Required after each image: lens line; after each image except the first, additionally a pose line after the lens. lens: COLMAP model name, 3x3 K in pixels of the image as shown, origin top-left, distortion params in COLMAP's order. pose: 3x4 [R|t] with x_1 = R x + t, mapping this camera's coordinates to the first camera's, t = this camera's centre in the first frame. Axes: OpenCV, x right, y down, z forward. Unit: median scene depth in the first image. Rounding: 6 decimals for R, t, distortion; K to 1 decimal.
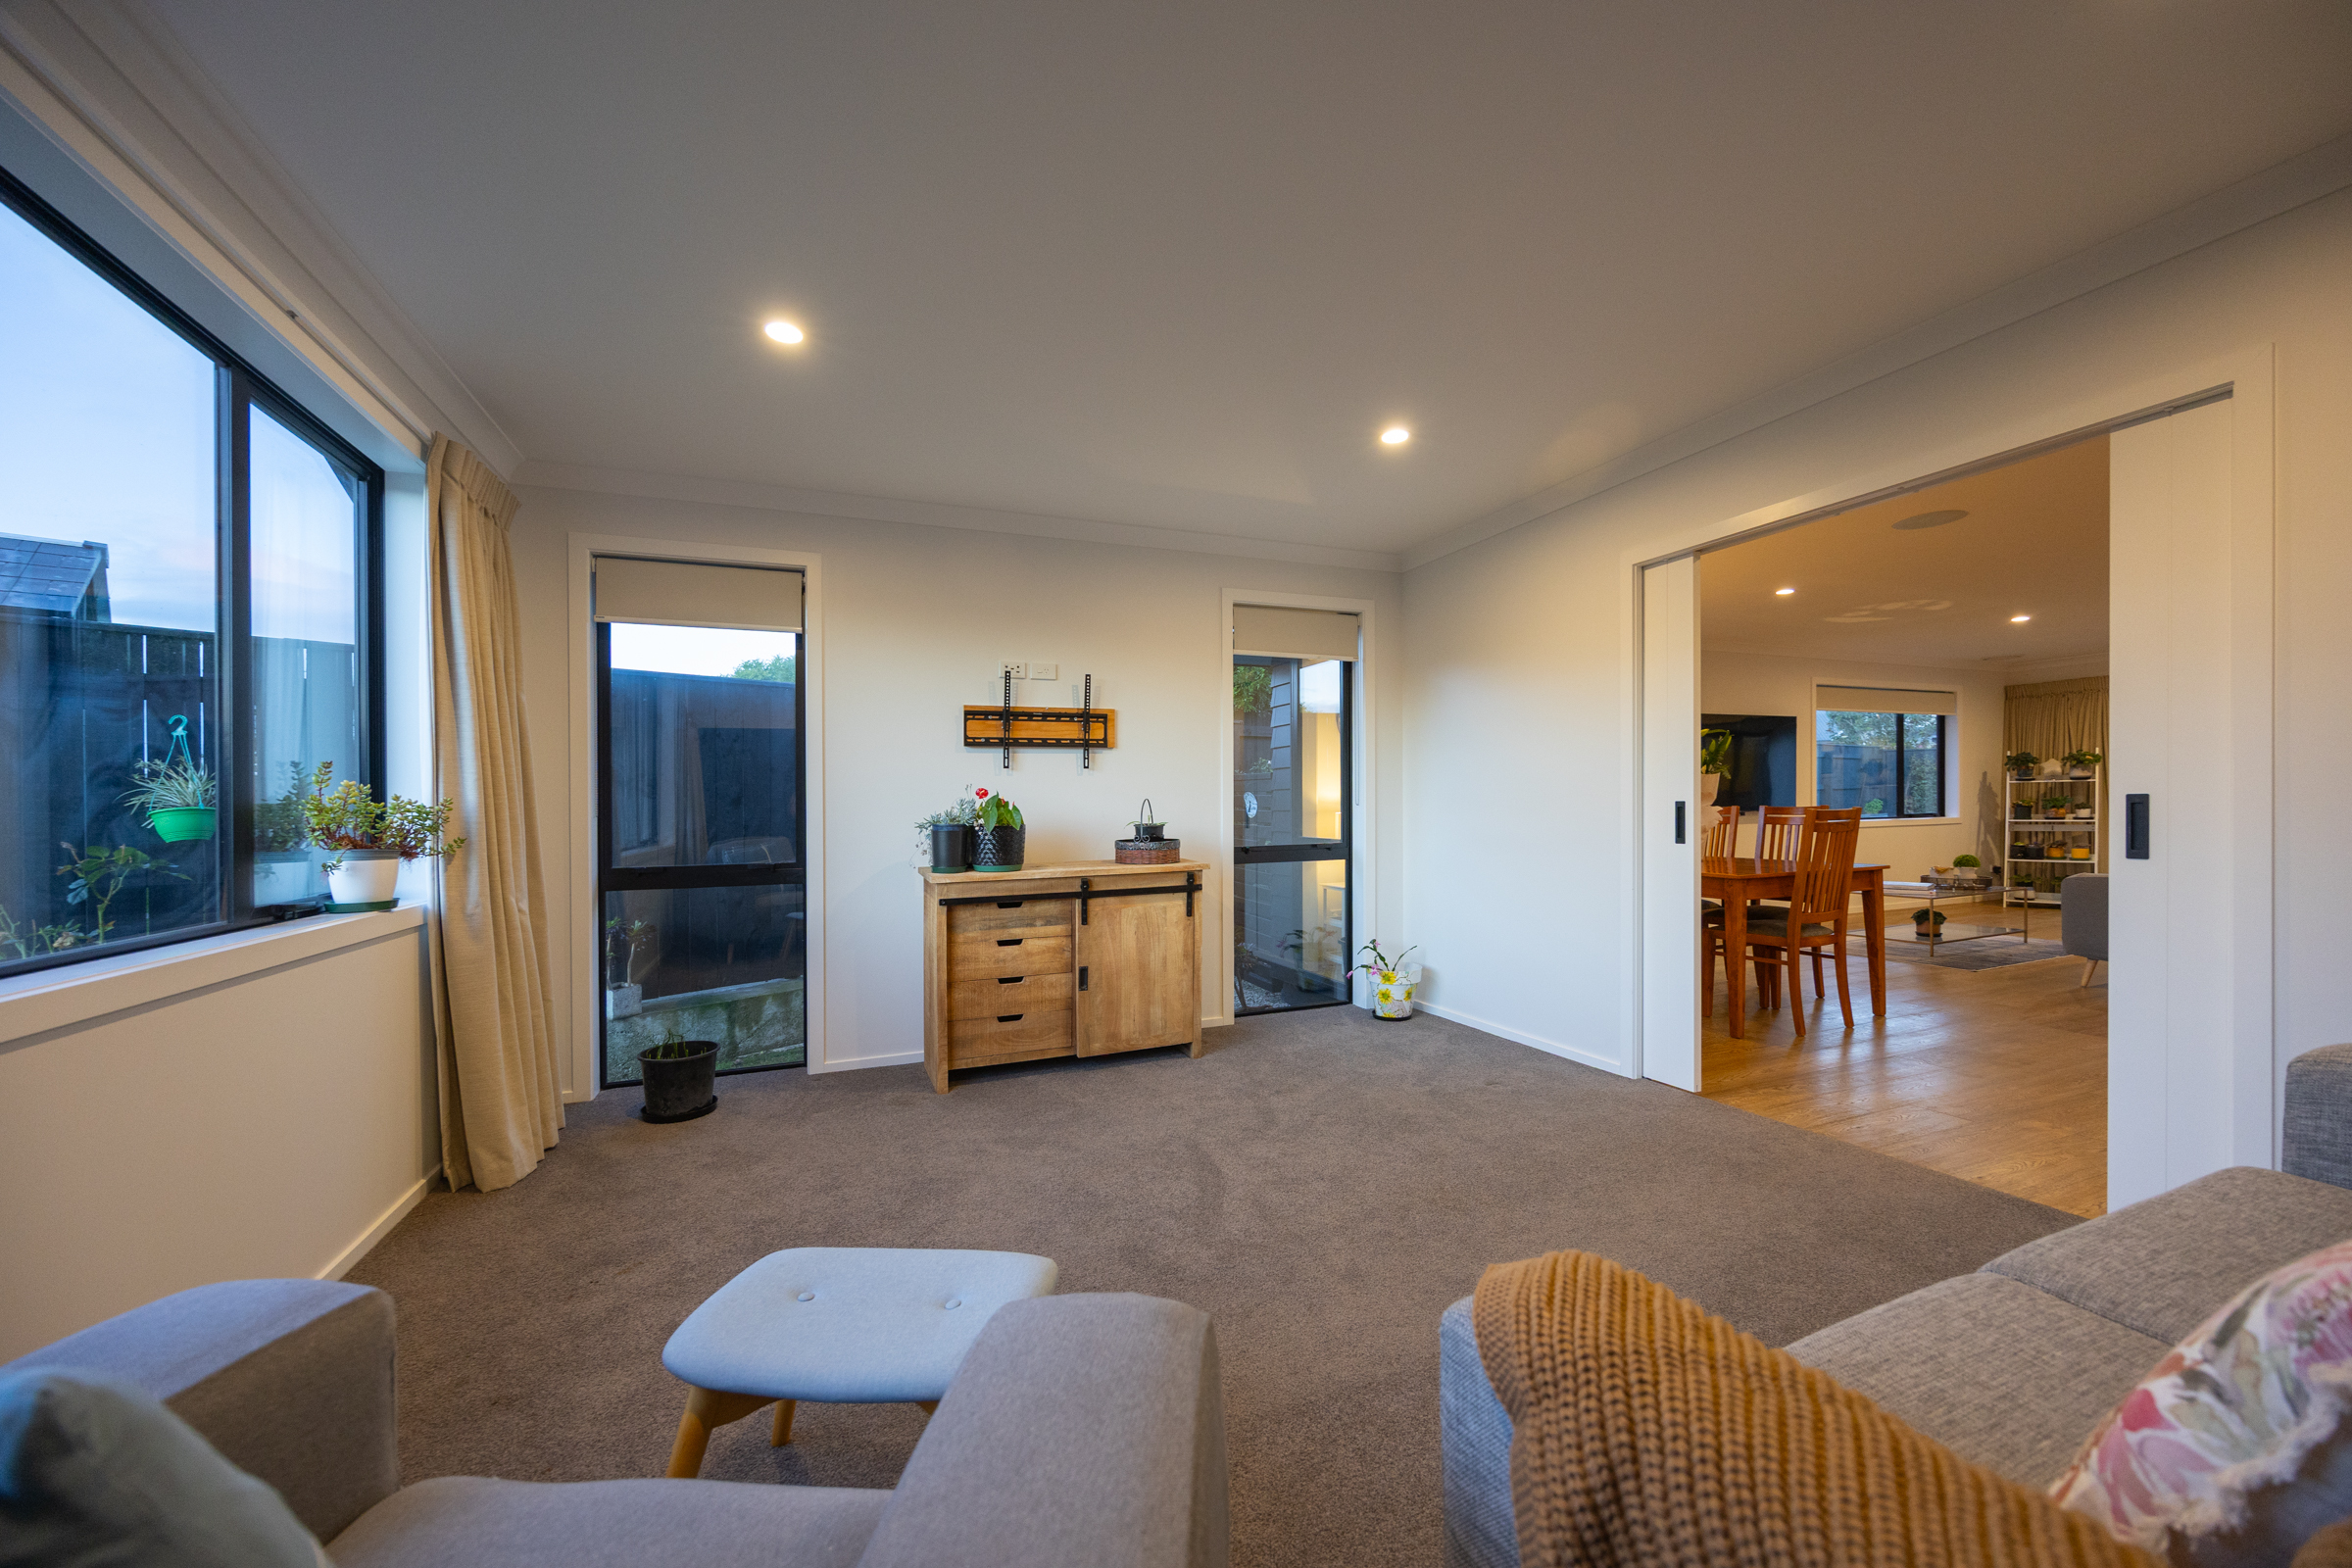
lens RADIAL K [[885.2, 0, 1193.8], [0, 885.2, 815.9], [0, 0, 1]] dist [-0.007576, 0.000626]
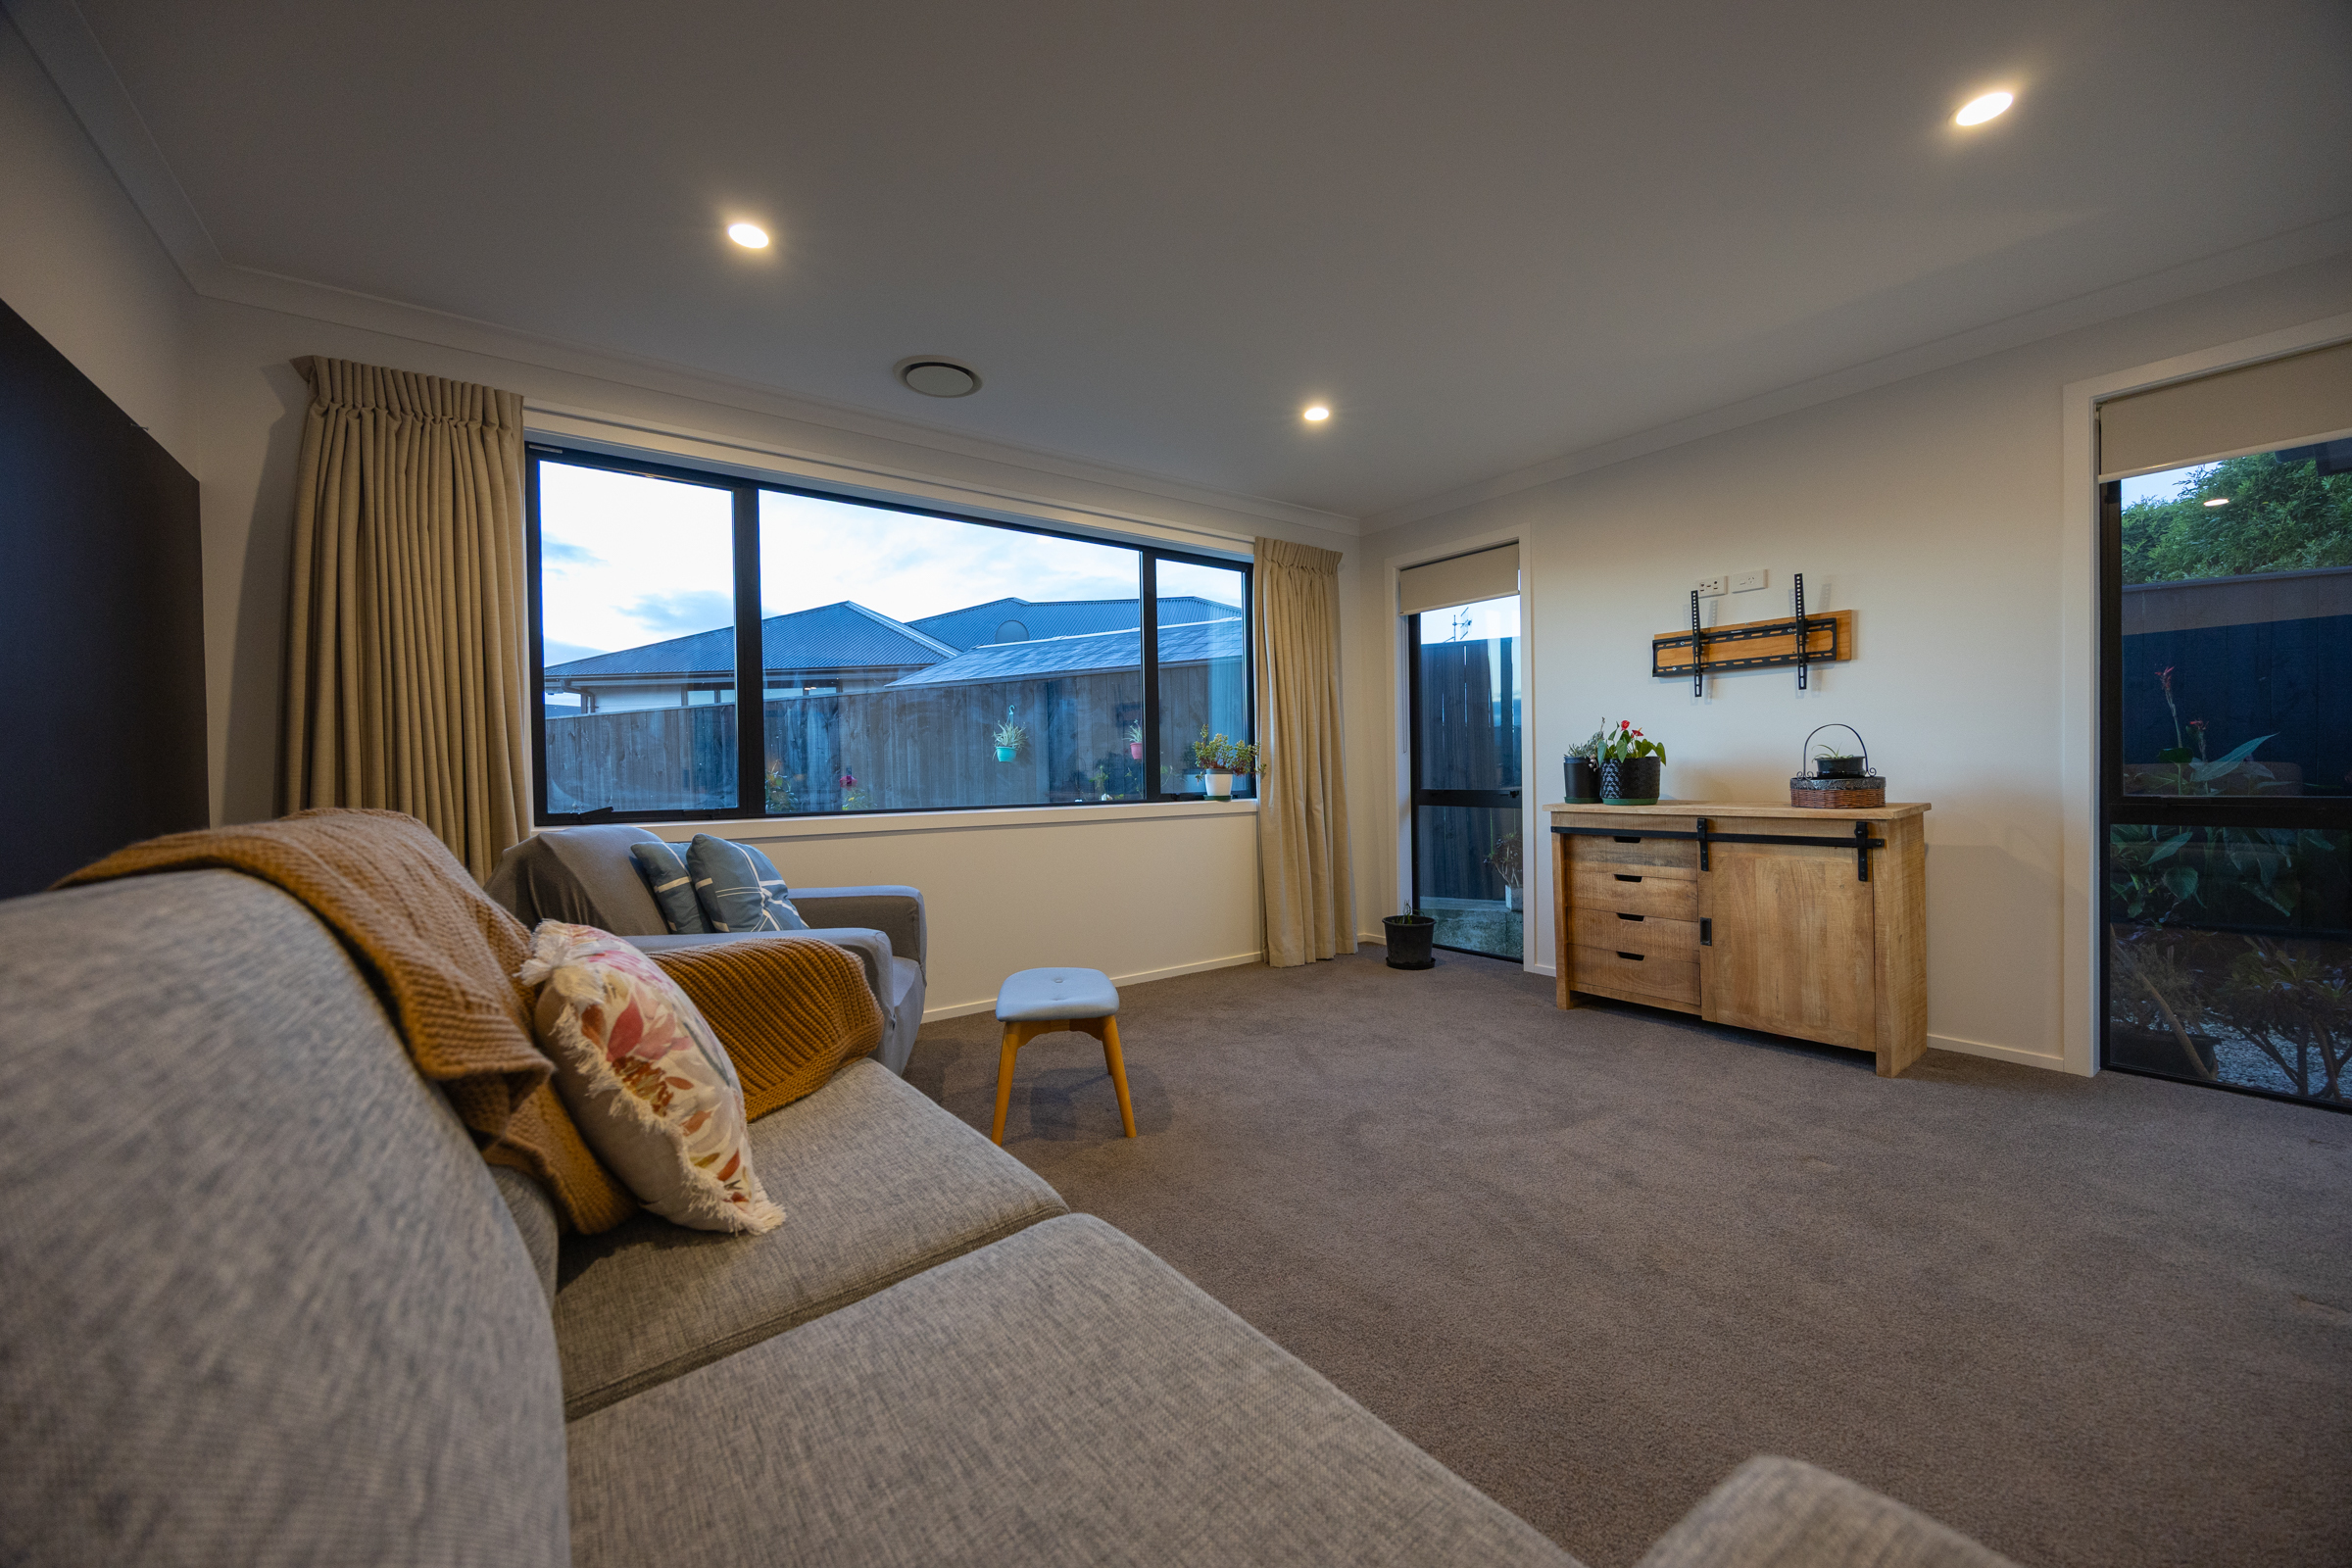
lens RADIAL K [[885.2, 0, 1185.3], [0, 885.2, 776.6], [0, 0, 1]] dist [-0.007576, 0.000626]
pose [[0.257971, 0.020477, -0.965936, 0.587856], [0.003849, 0.999746, 0.022222, 0.007291], [0.966145, -0.009450, 0.257826, 0.270753]]
